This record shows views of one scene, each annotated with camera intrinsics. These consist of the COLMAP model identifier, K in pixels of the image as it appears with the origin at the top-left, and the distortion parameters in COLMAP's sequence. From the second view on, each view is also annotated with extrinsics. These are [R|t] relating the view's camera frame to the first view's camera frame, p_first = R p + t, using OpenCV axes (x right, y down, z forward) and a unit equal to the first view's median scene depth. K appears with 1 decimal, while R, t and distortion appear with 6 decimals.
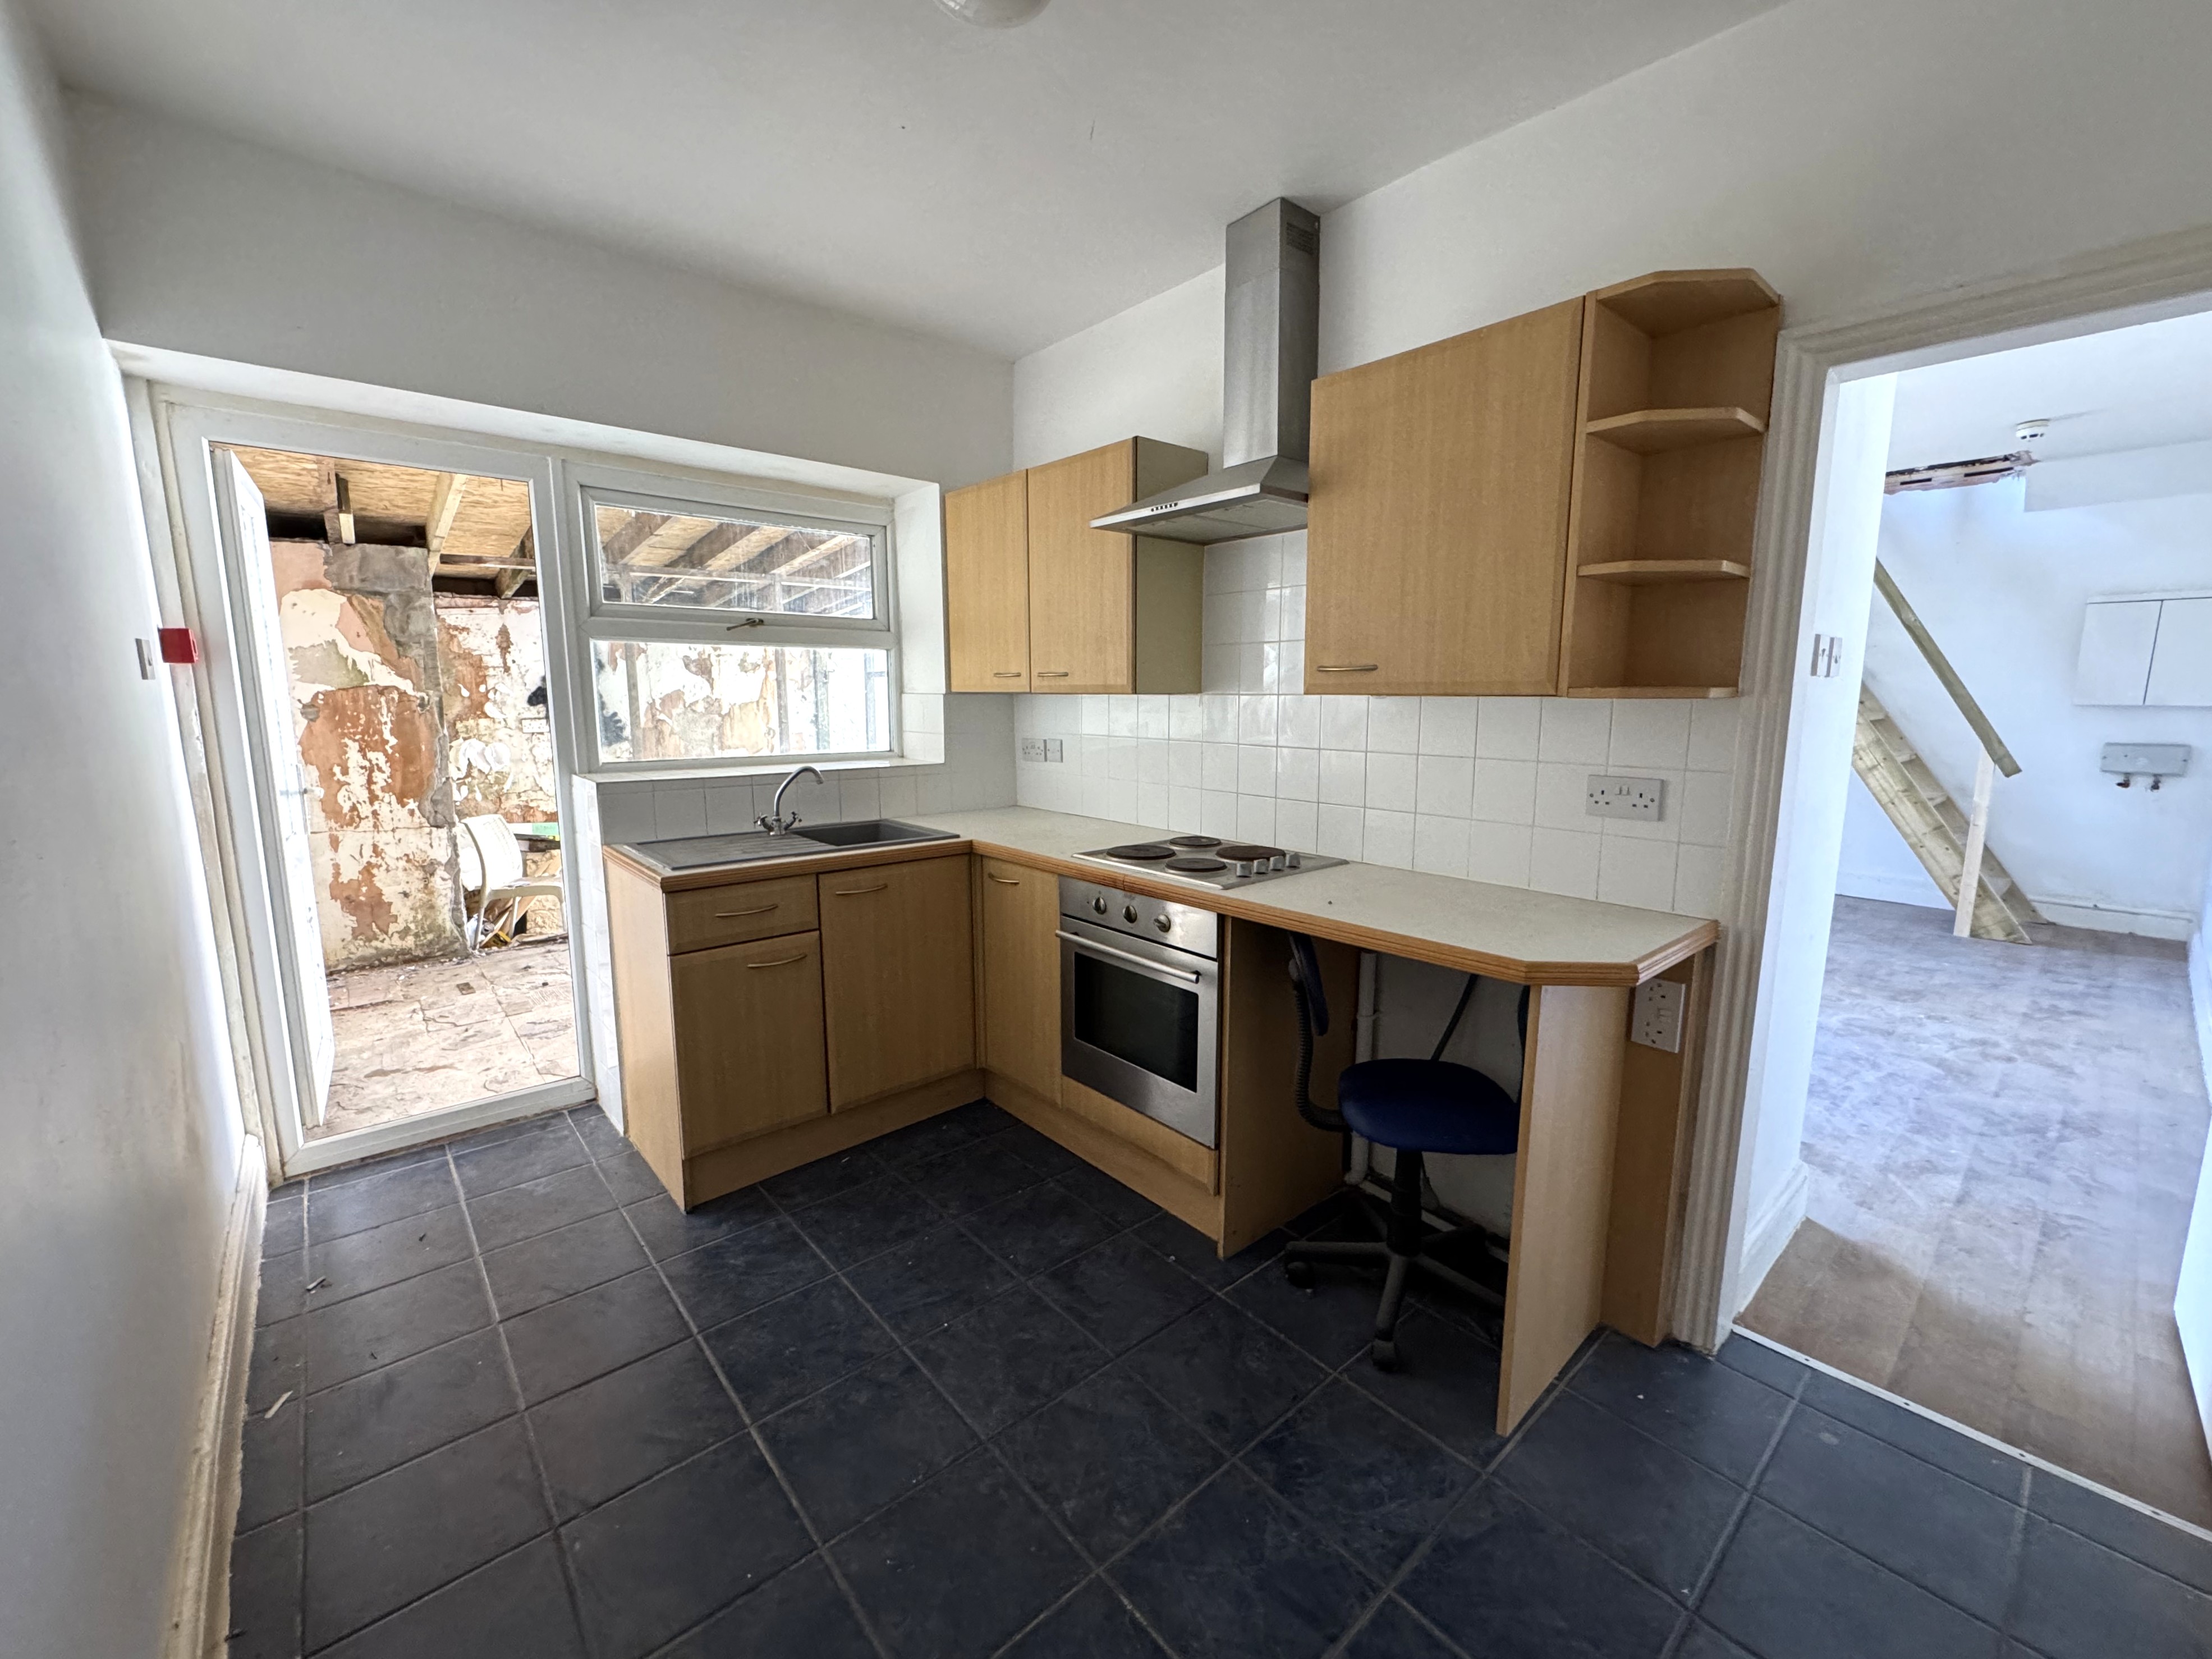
lens RADIAL K [[903.1, 0, 1107.9], [0, 903.1, 834.8], [0, 0, 1]] dist [-0.002863, -0.000292]
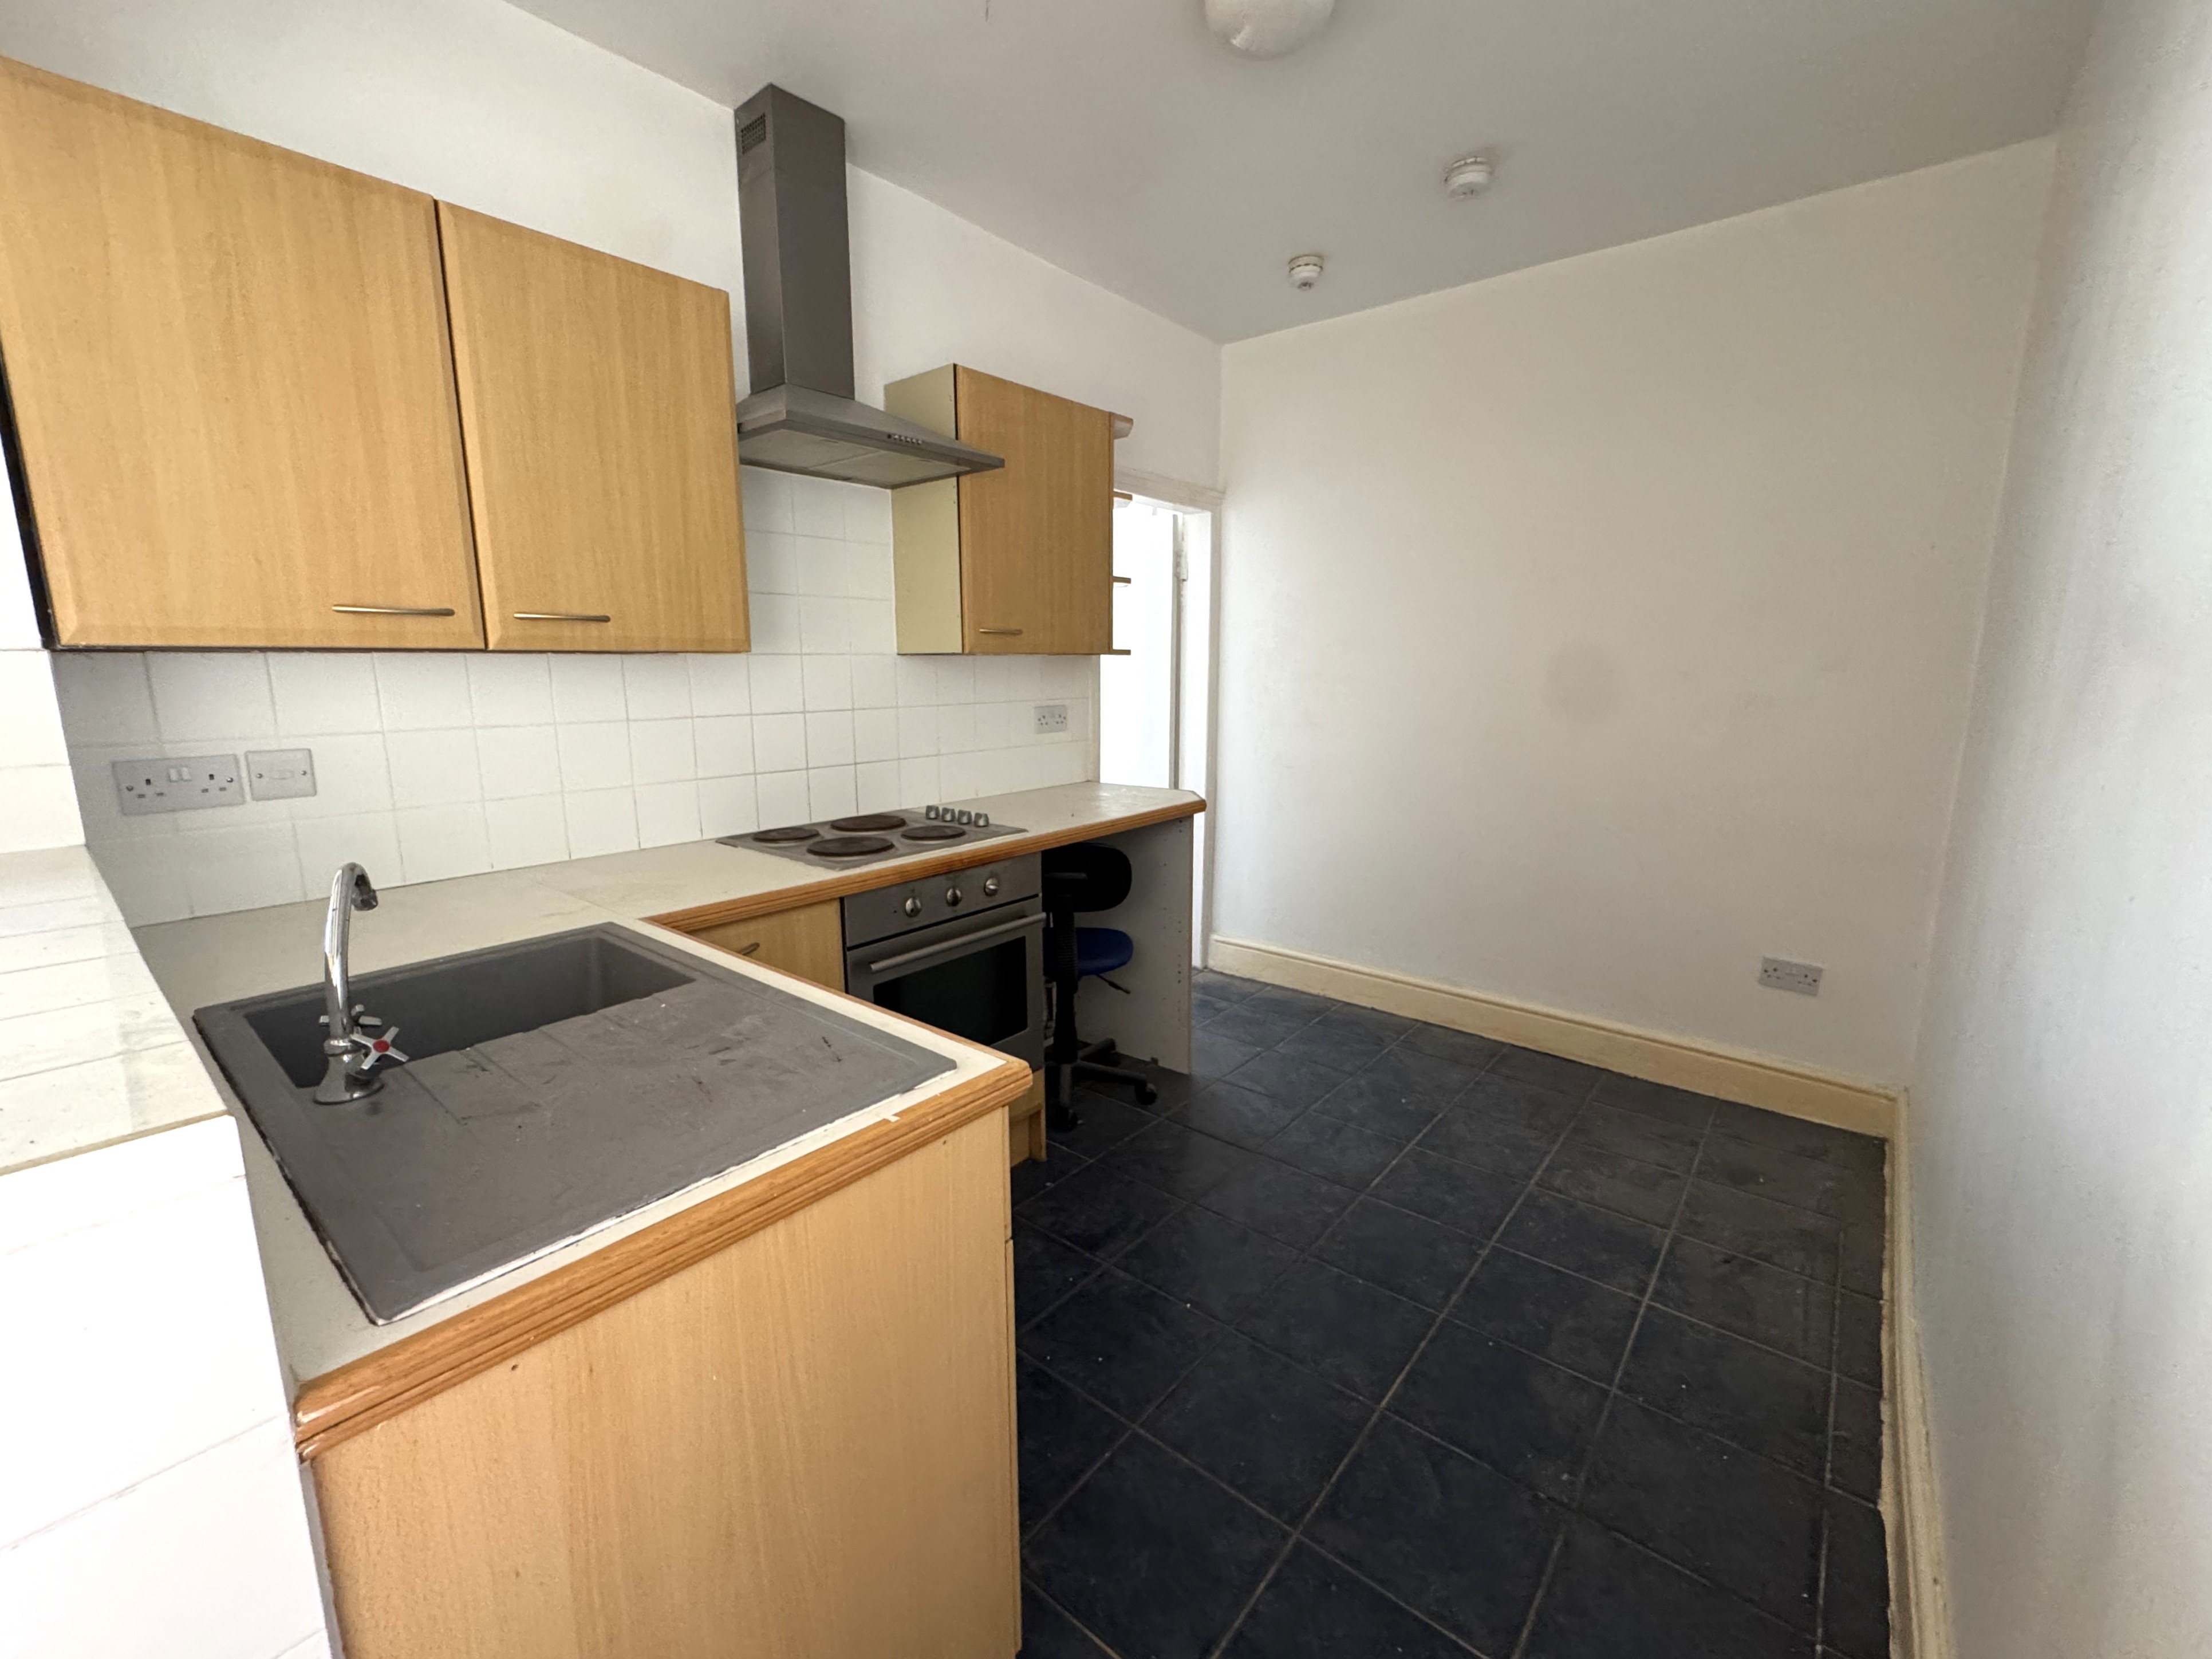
lens RADIAL K [[903.1, 0, 1109.6], [0, 903.1, 820.0], [0, 0, 1]] dist [-0.002863, -0.000292]
pose [[-0.151827, -0.182300, 0.971450, -0.732480], [0.147169, 0.967719, 0.204601, -0.127146], [-0.977389, 0.174031, -0.120097, 0.800070]]
